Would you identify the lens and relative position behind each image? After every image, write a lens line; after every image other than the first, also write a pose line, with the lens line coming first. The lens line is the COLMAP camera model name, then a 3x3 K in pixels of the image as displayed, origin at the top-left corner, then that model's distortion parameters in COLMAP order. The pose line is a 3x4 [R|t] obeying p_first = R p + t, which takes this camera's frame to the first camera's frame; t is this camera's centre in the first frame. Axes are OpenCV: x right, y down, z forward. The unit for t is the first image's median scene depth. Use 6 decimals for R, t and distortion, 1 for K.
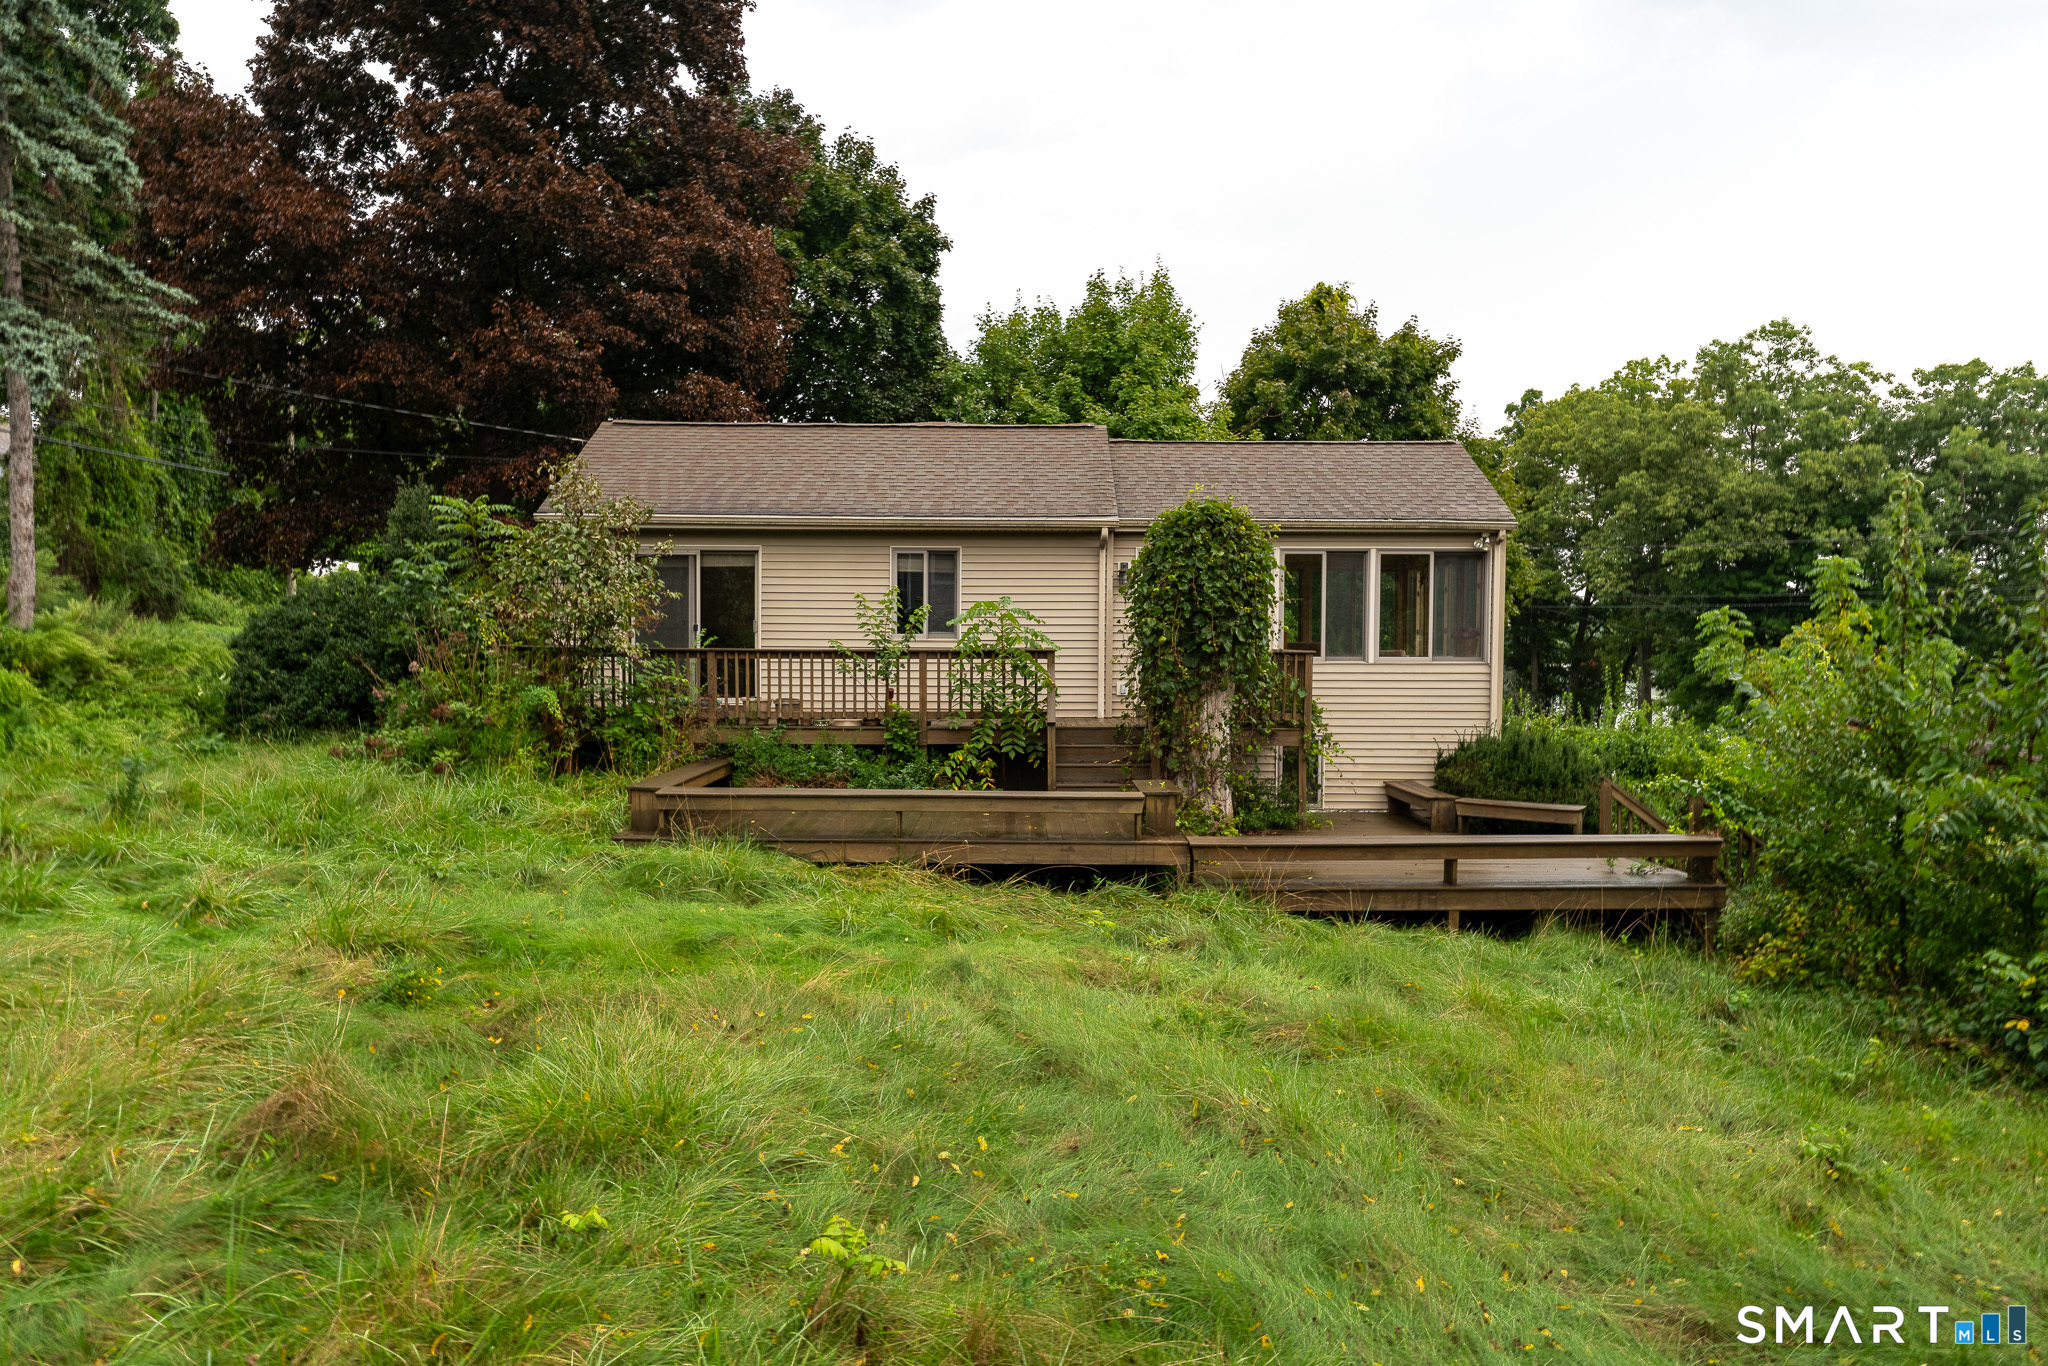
lens RADIAL K [[1353.1, 0, 1022.6], [0, 1353.1, 679.9], [0, 0, 1]] dist [0.001669, 0.001852]
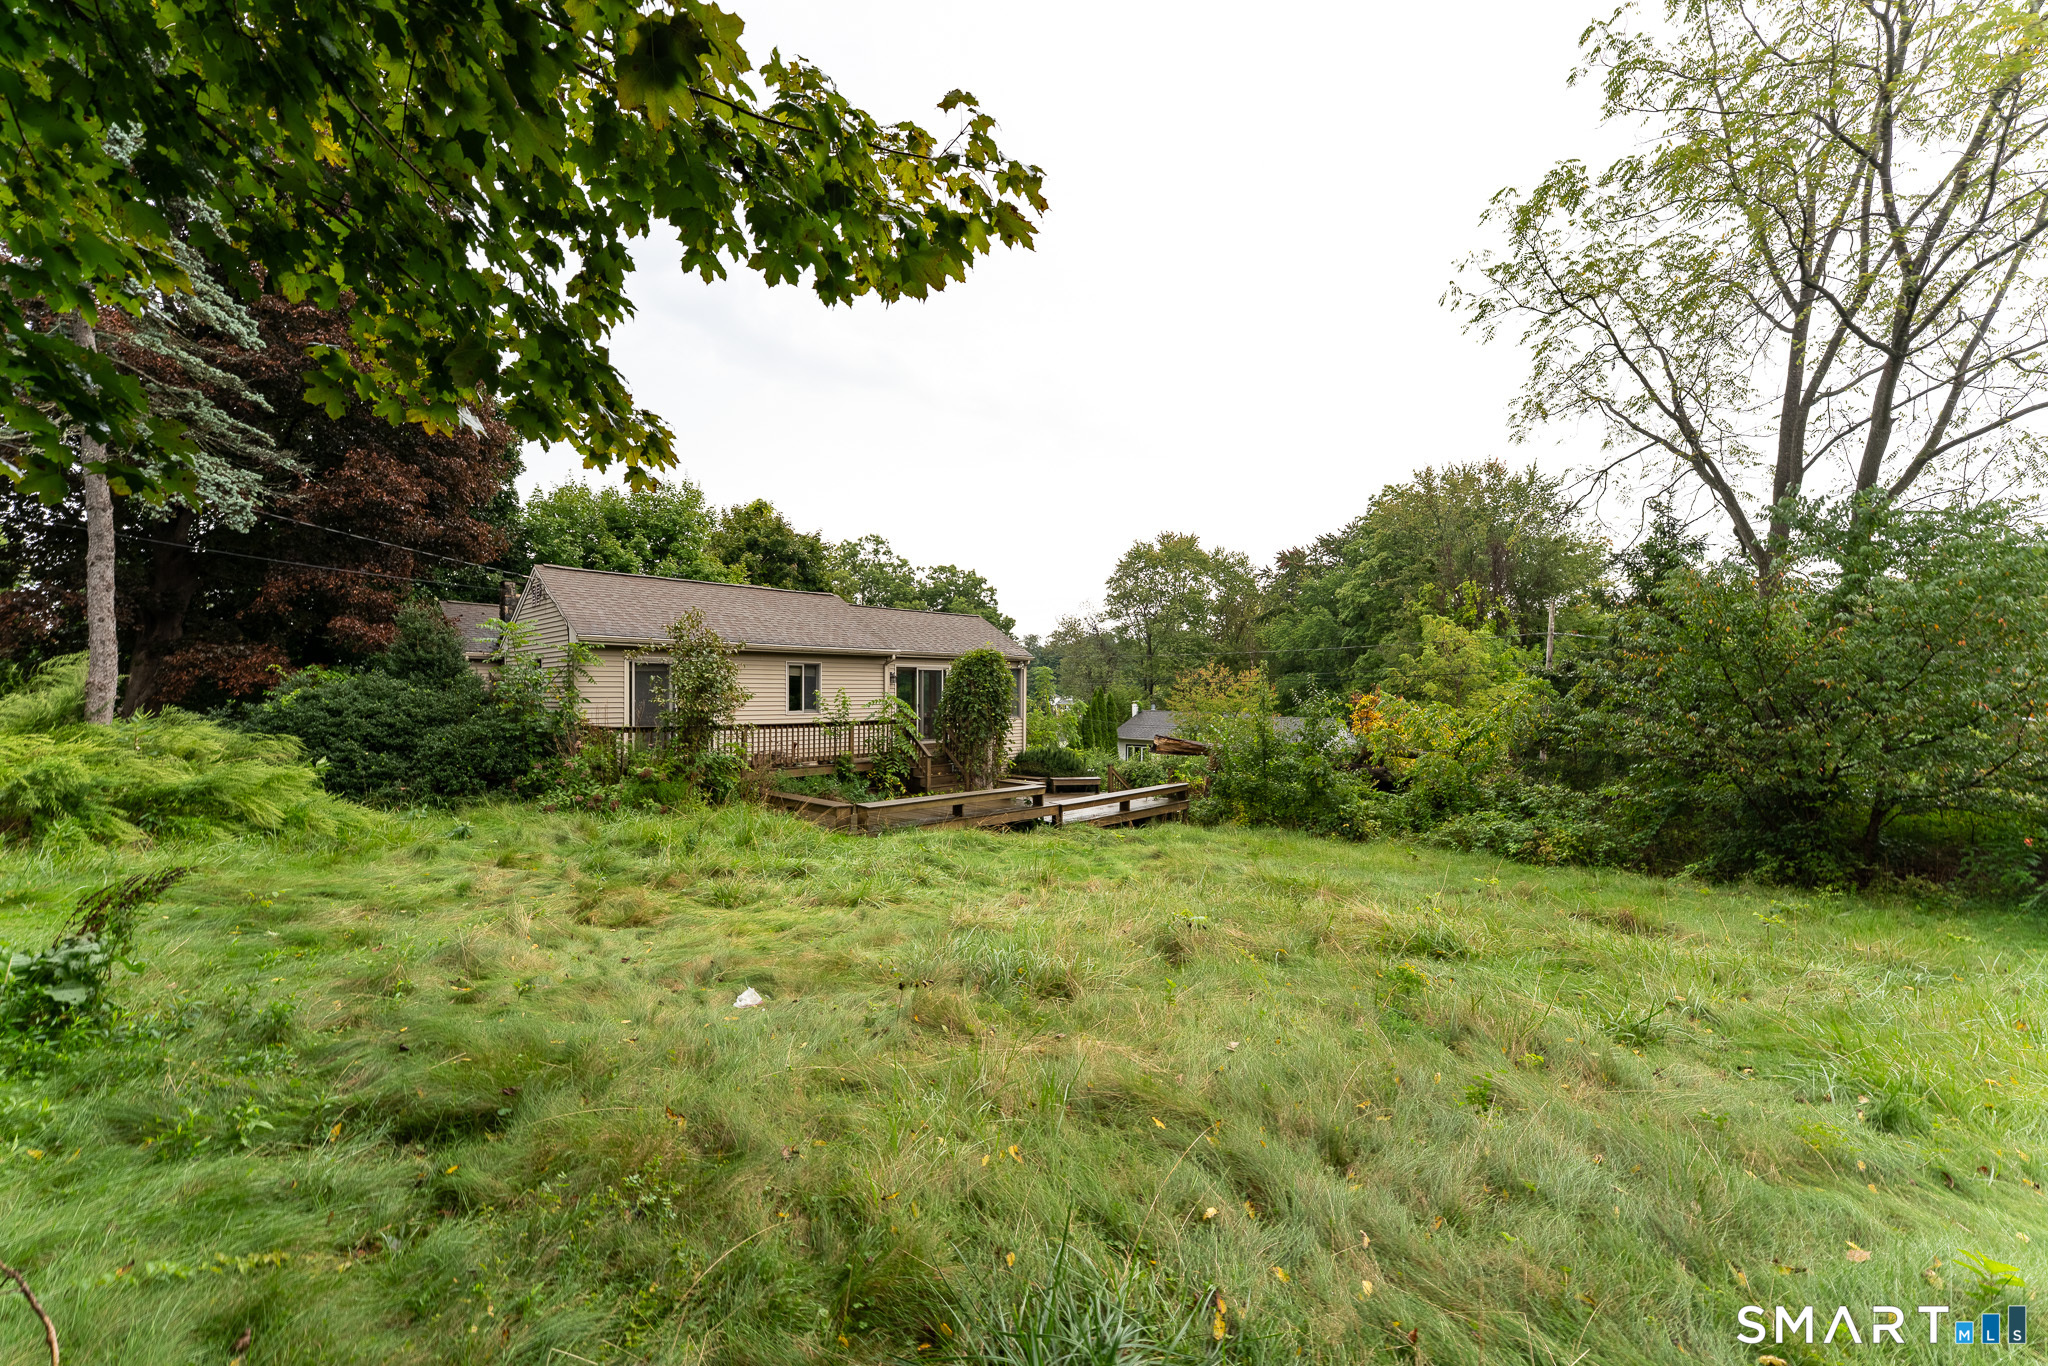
lens RADIAL K [[815.6, 0, 1014.6], [0, 815.6, 695.9], [0, 0, 1]] dist [-0.000519, -0.000492]
pose [[0.713864, -0.006082, 0.700257, -0.622159], [0.022469, 0.999646, -0.014223, -0.032613], [-0.699923, 0.025888, 0.713749, 0.043347]]
